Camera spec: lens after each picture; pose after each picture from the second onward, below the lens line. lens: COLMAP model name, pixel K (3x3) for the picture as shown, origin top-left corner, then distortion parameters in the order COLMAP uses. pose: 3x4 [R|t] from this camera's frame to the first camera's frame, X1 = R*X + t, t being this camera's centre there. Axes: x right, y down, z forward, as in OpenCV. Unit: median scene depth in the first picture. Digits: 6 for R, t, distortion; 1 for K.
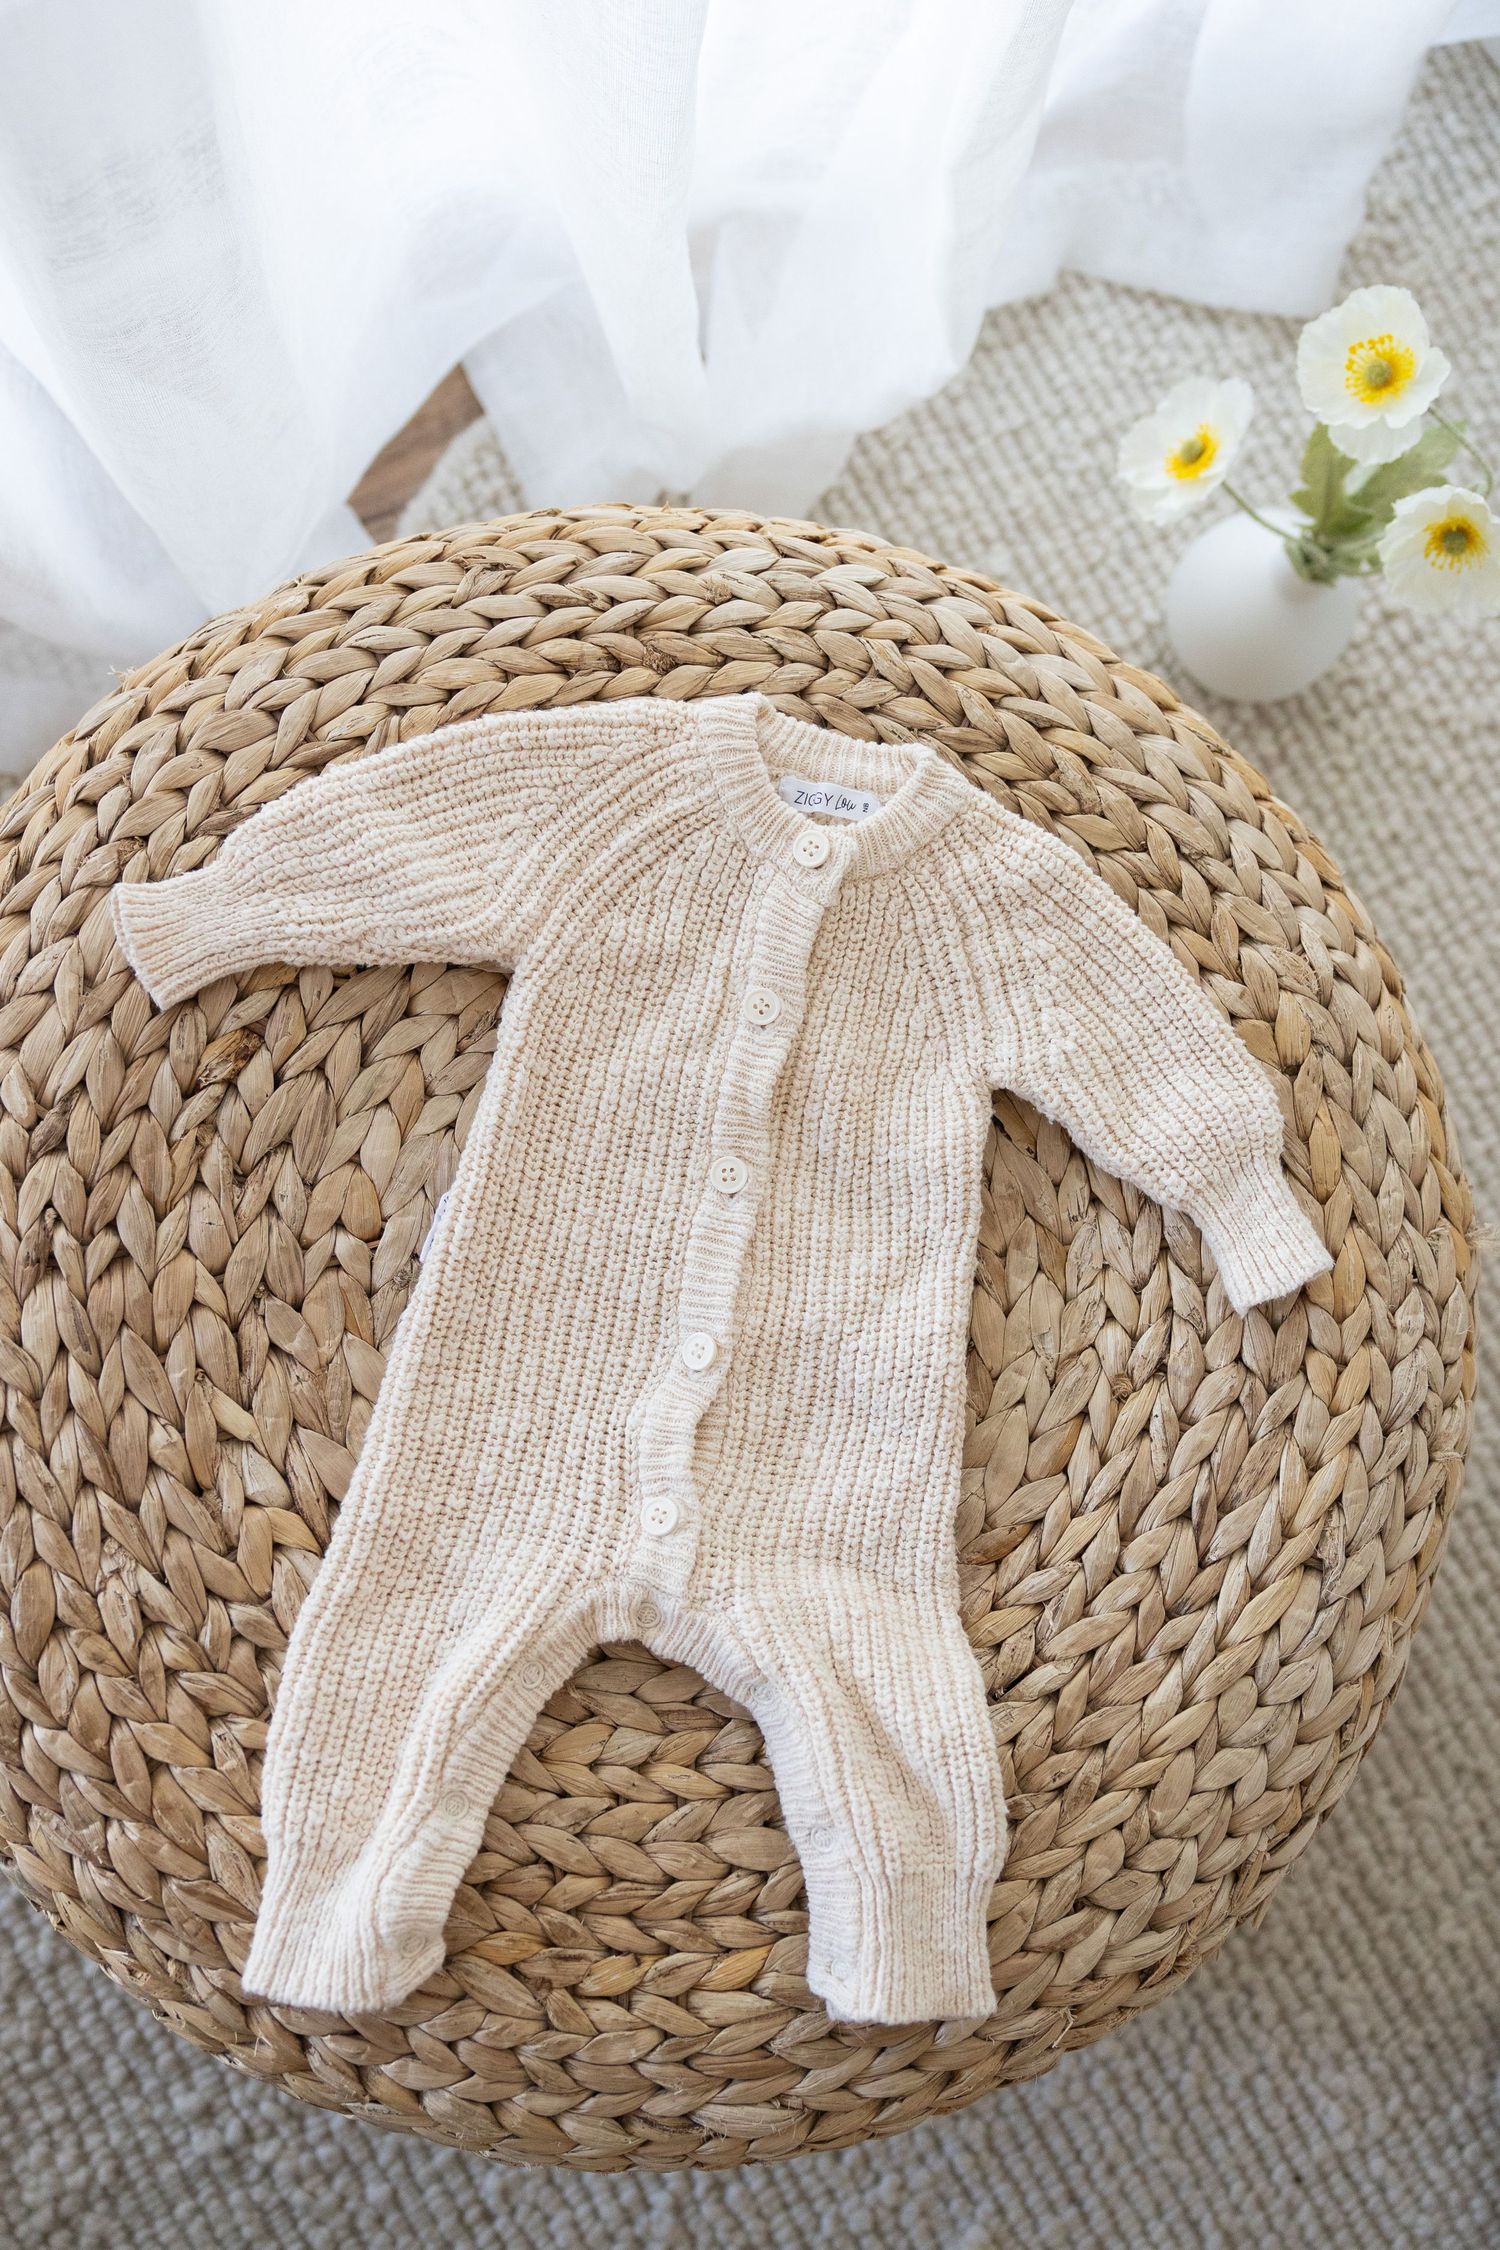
lens RADIAL K [[1942.9, 0, 736.5], [0, 1942.9, 1158.7], [0, 0, 1]] dist [-0.004938, 0.001774]
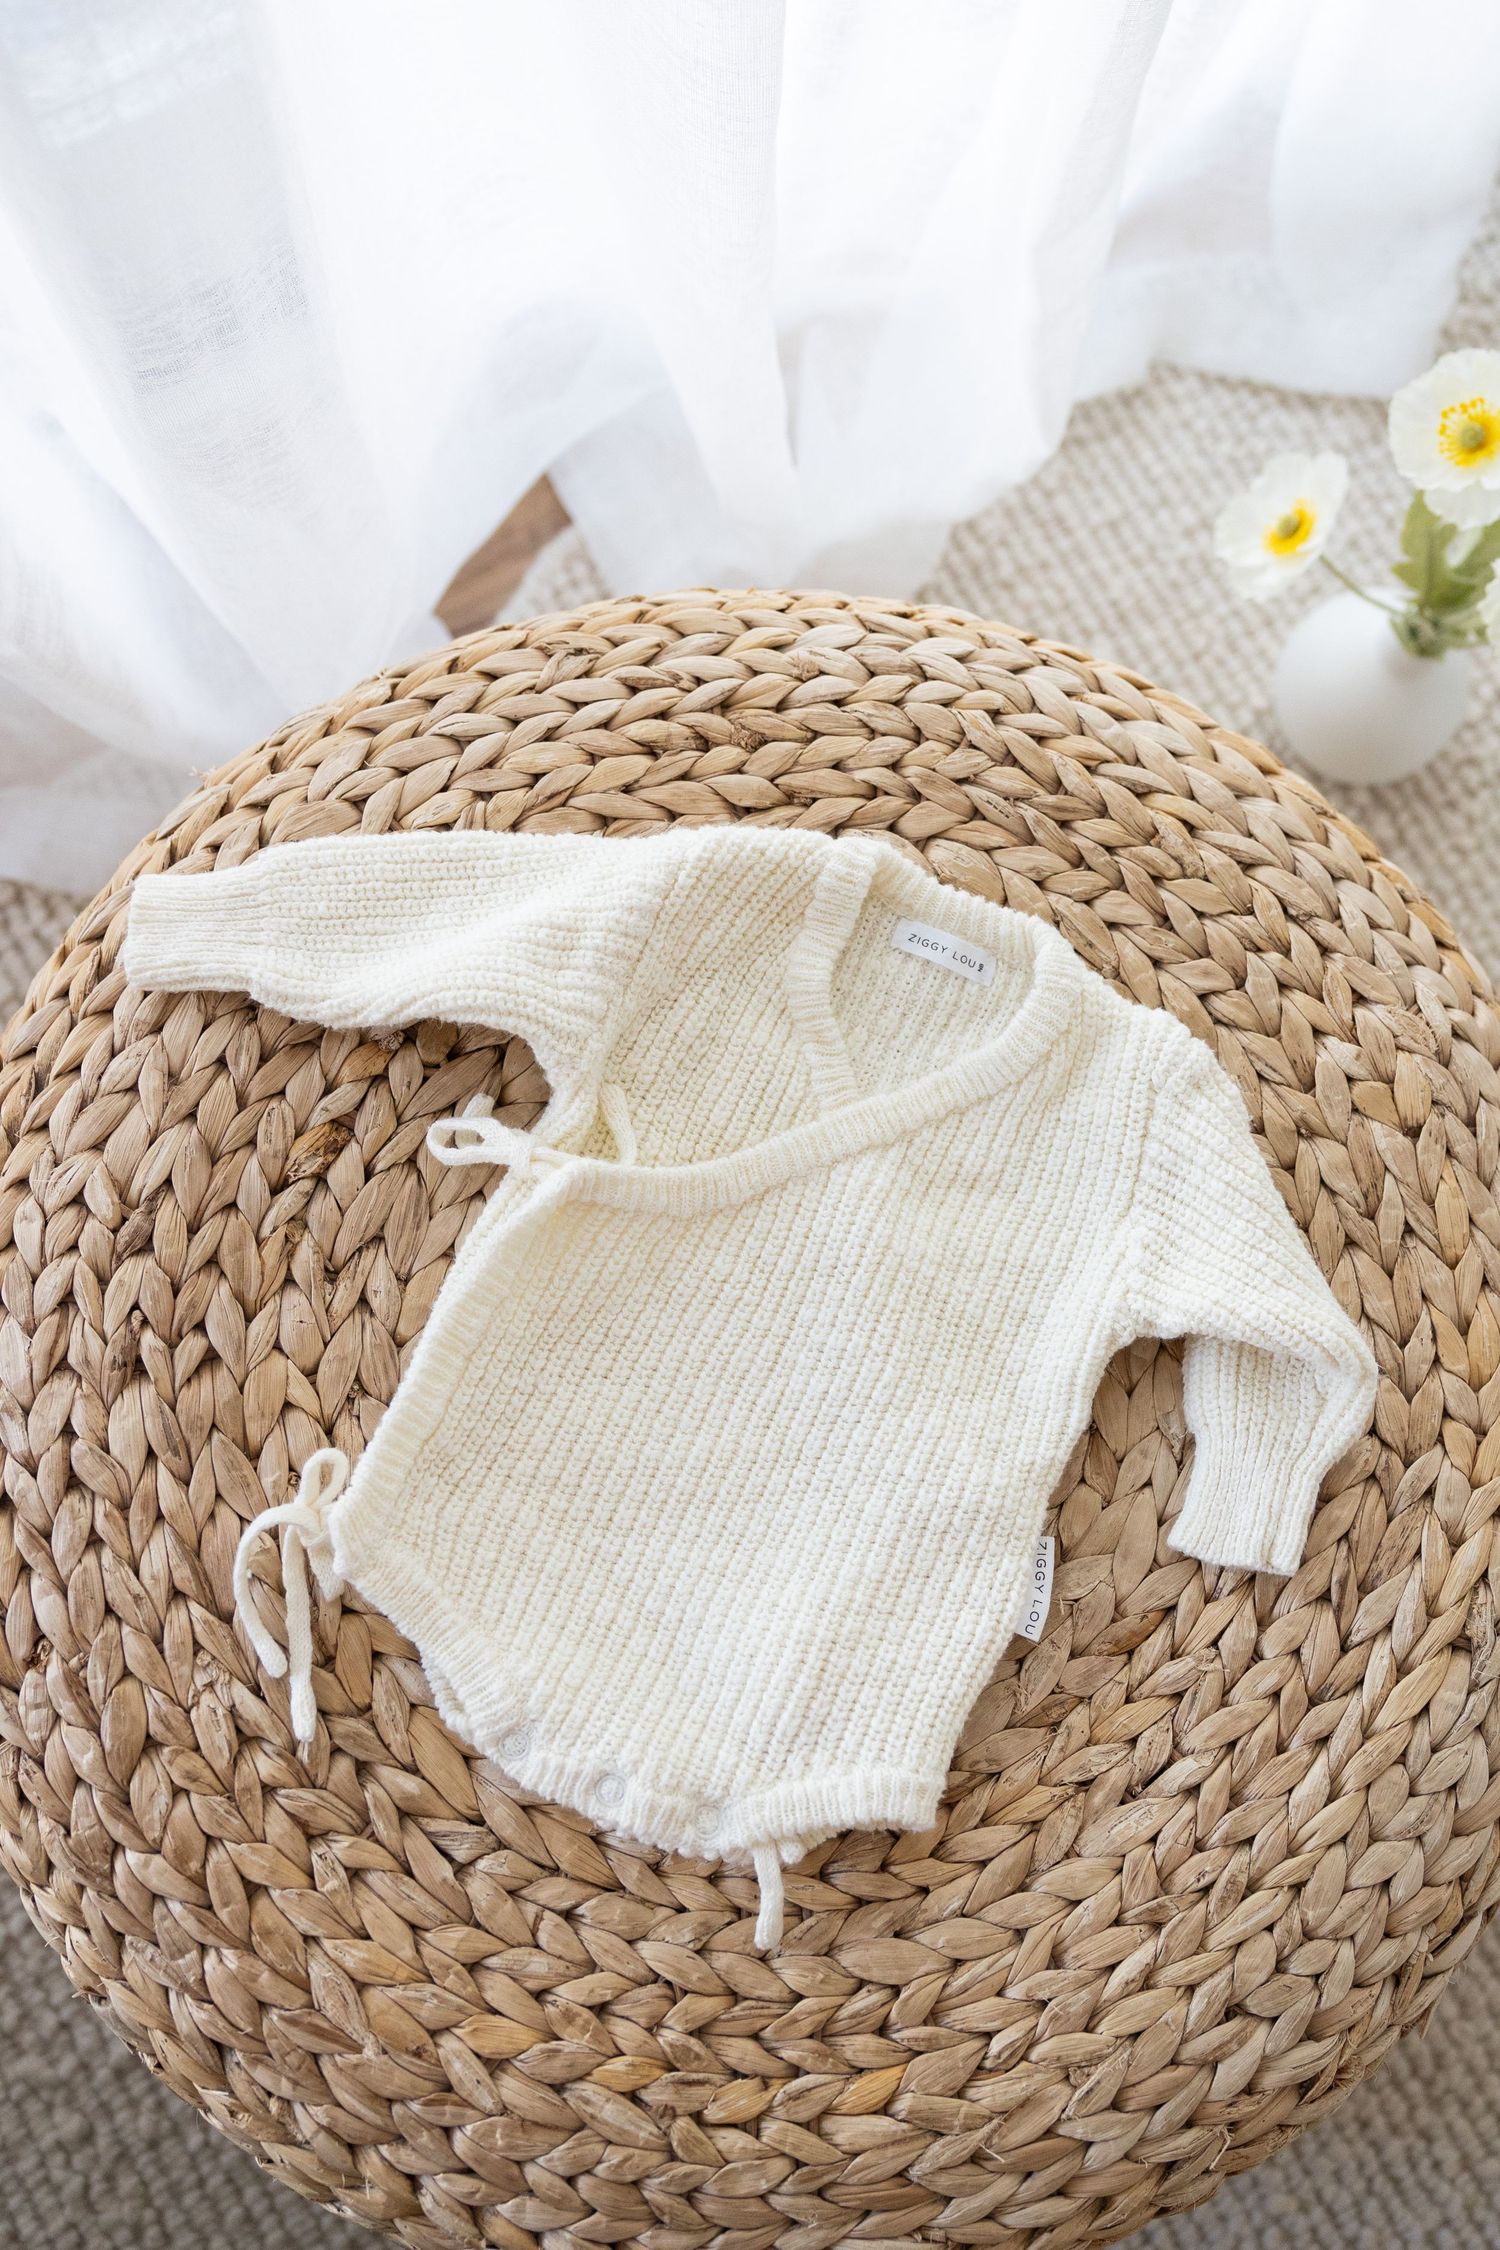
lens RADIAL K [[2039.2, 0, 847.9], [0, 2039.2, 1198.7], [0, 0, 1]] dist [-0.006746, 0.004792]
pose [[0.999374, -0.034507, -0.007824, 0.011313], [0.033964, 0.997543, -0.061277, 0.042013], [0.009919, 0.060973, 0.998090, -0.015946]]
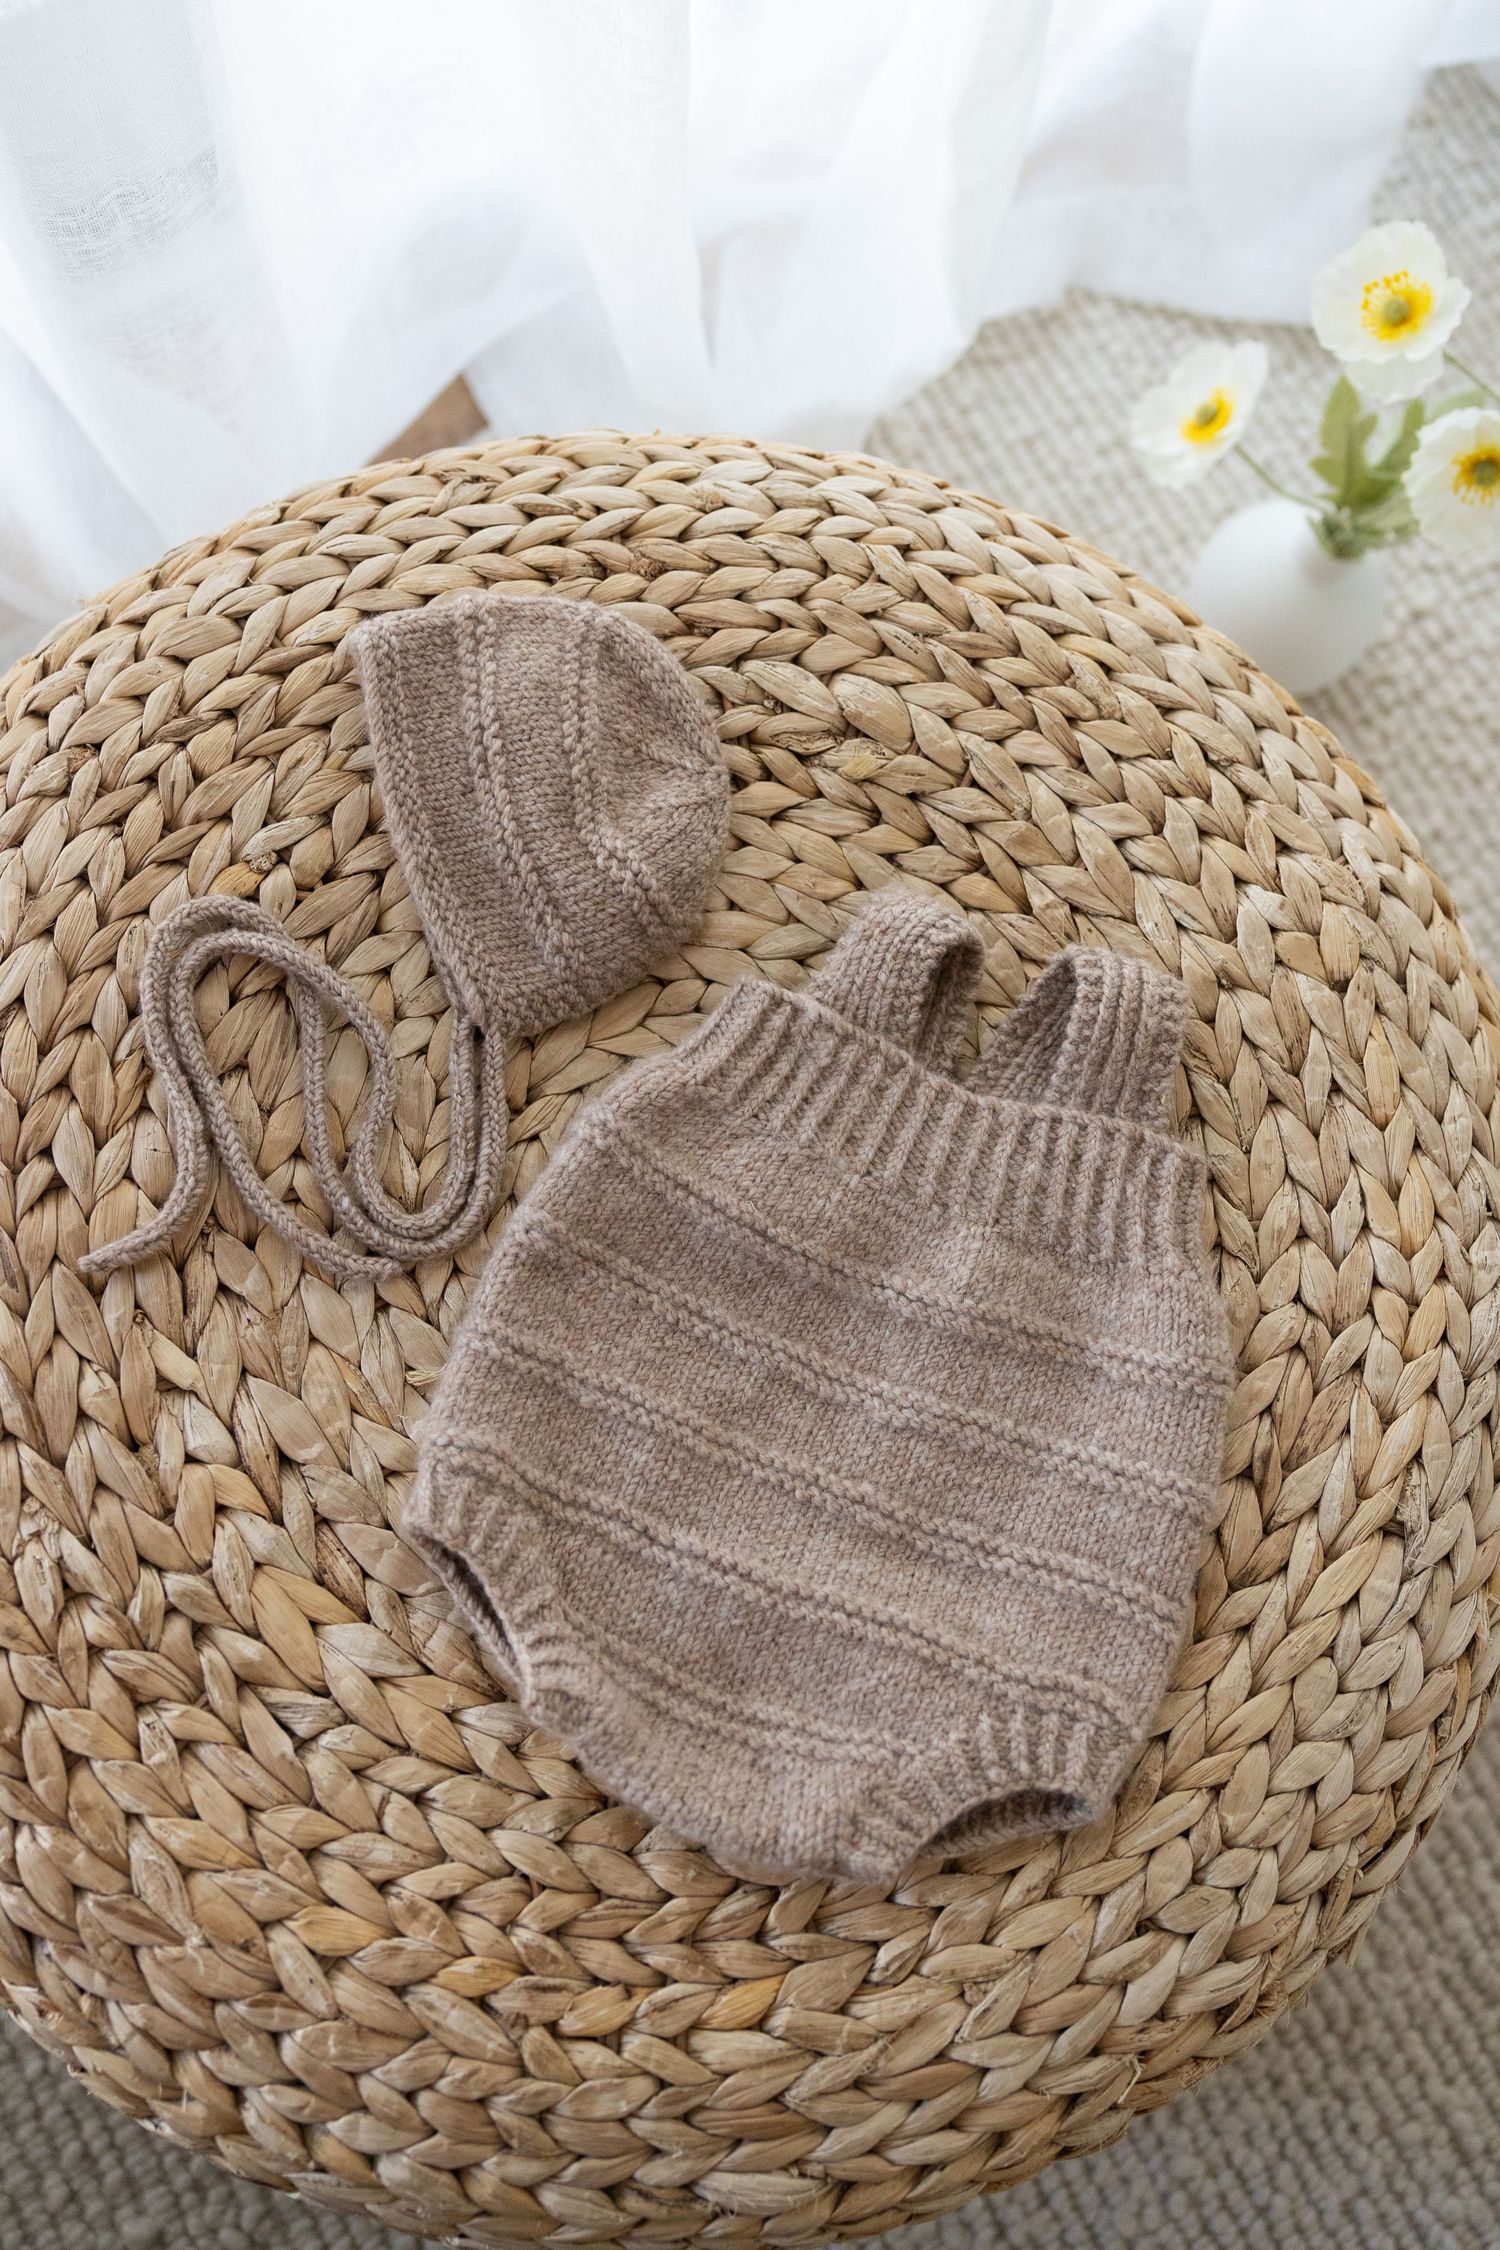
lens RADIAL K [[1940.8, 0, 750.5], [0, 1940.8, 1082.8], [0, 0, 1]] dist [-0.005965, 0.005297]
pose [[0.999777, -0.015934, -0.013858, 0.020005], [0.014120, 0.992378, -0.122416, 0.112478], [0.015703, 0.122193, 0.992382, 0.095475]]
